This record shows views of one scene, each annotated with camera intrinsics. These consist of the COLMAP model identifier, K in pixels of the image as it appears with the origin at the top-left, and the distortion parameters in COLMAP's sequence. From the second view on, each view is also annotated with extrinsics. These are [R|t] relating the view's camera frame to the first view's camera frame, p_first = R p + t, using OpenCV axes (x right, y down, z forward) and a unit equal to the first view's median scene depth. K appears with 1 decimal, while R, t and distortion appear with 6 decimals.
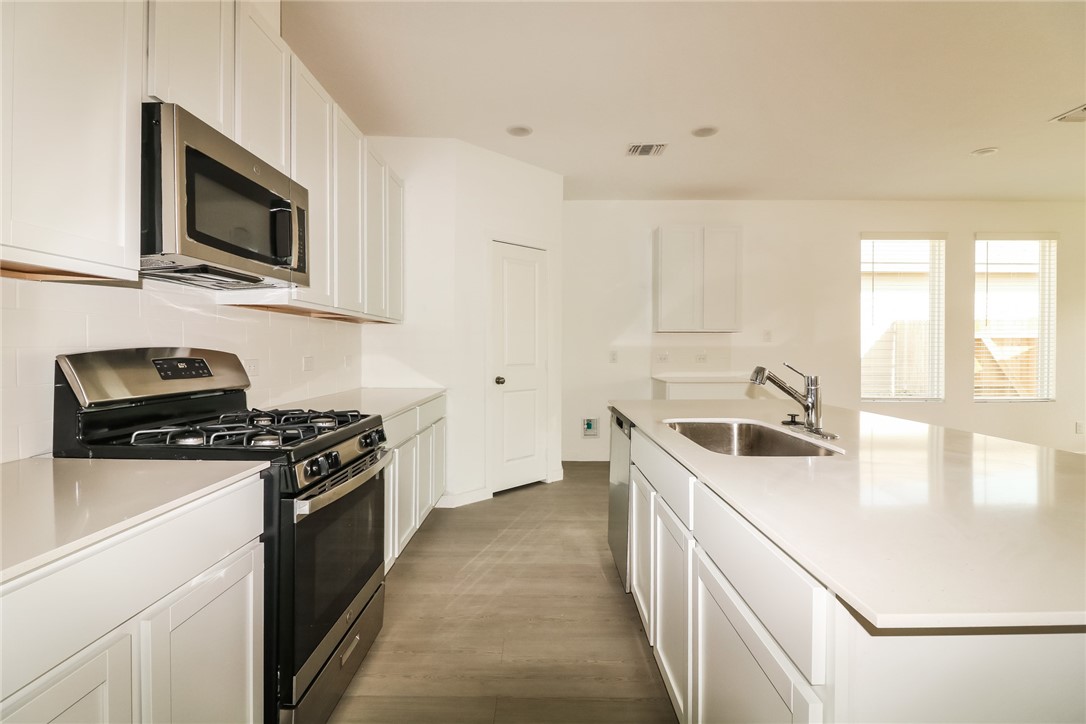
lens RADIAL K [[513.3, 0, 546.6], [0, 513.3, 344.9], [0, 0, 1]] dist [0.001096, 0.000141]
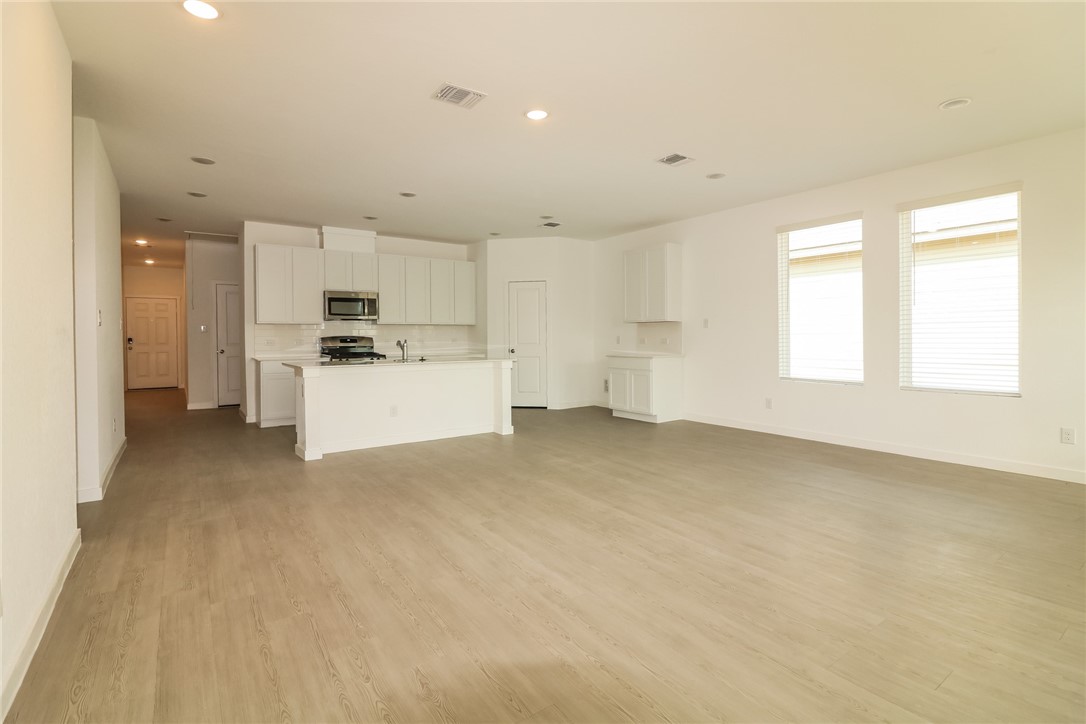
lens RADIAL K [[513.3, 0, 546.6], [0, 513.3, 344.9], [0, 0, 1]] dist [0.001096, 0.000141]
pose [[0.579209, 0.009781, -0.815120, 1.217910], [0.014627, 0.999642, 0.022389, 0.001872], [0.815048, -0.024891, 0.578859, -0.044987]]
